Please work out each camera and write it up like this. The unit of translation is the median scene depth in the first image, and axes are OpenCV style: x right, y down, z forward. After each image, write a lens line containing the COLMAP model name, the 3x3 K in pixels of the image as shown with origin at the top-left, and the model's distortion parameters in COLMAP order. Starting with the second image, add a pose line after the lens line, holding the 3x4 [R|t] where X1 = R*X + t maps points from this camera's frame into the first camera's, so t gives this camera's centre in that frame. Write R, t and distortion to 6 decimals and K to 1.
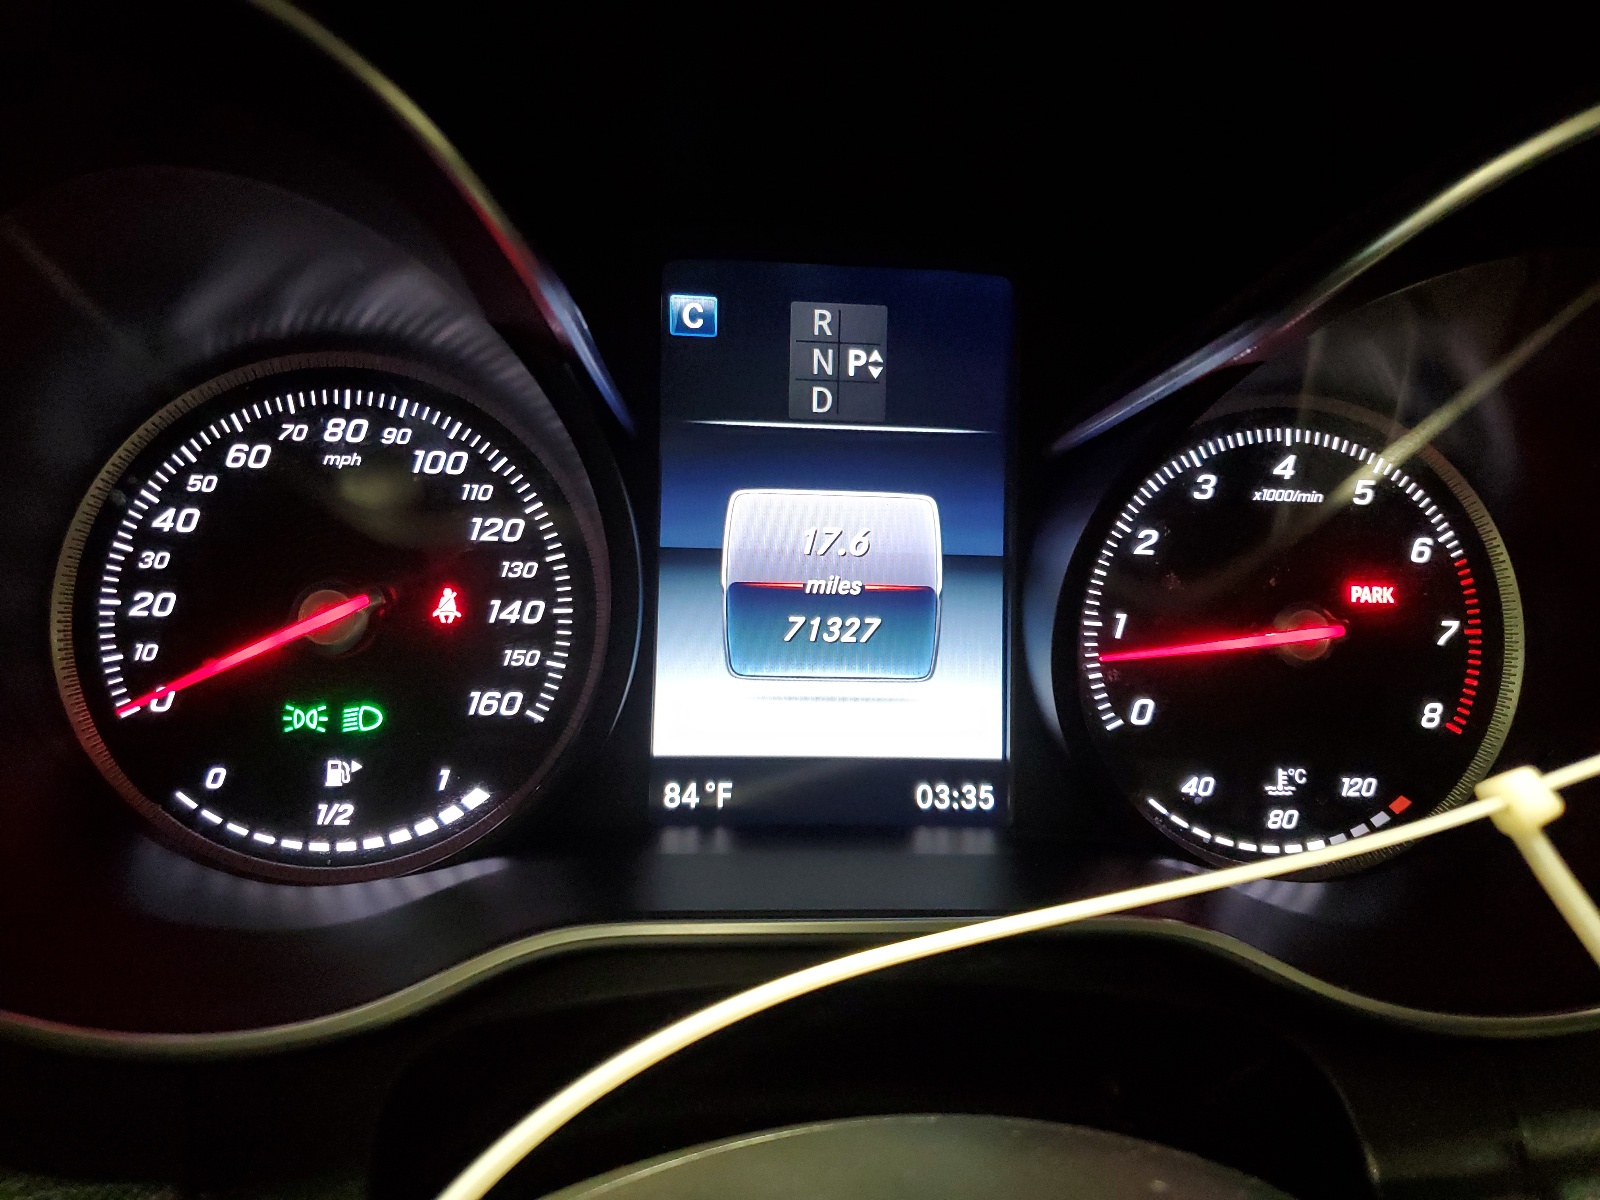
lens RADIAL K [[1191.4, 0, 801.5], [0, 1191.4, 601.2], [0, 0, 1]] dist [0.018677, 0.000453]
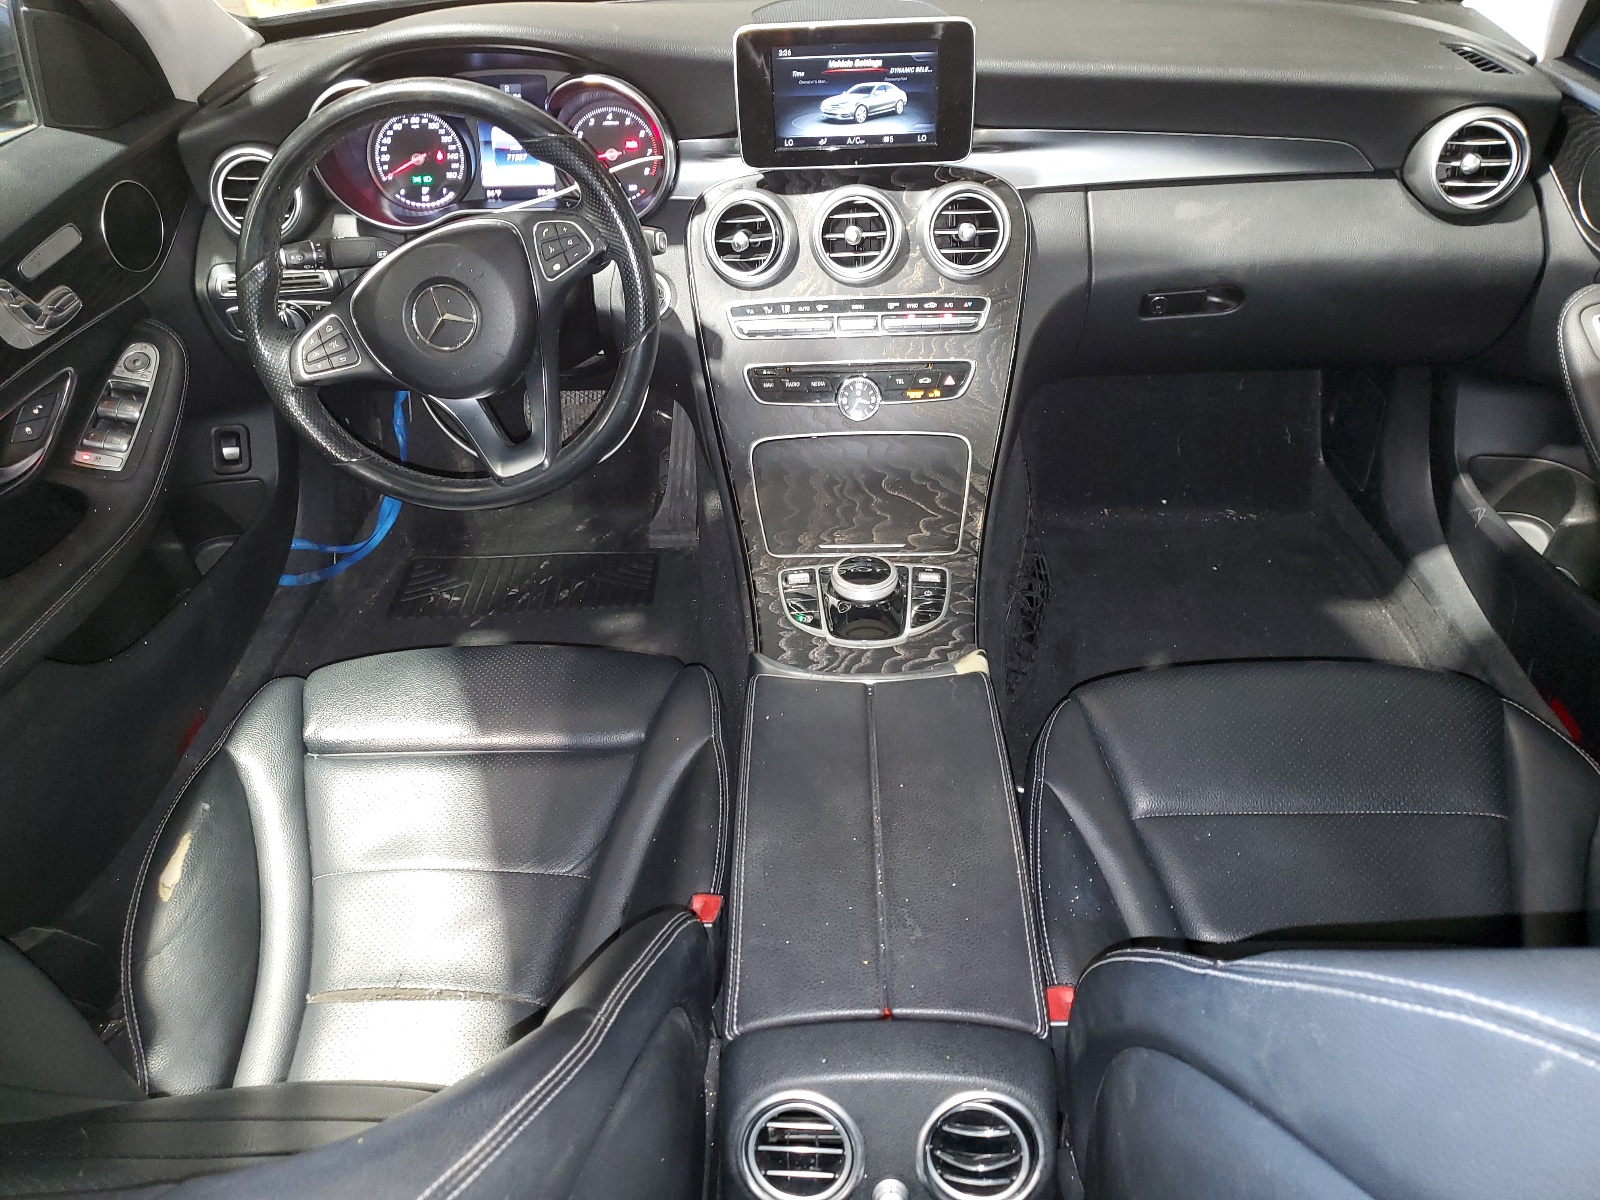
lens RADIAL K [[1191.4, 0, 798.2], [0, 1191.4, 608.4], [0, 0, 1]] dist [0.018677, 0.000453]
pose [[0.980856, -0.109480, 0.161045, 0.179885], [0.041770, 0.926033, 0.375125, -0.060599], [-0.190201, -0.361216, 0.912878, -4.778054]]
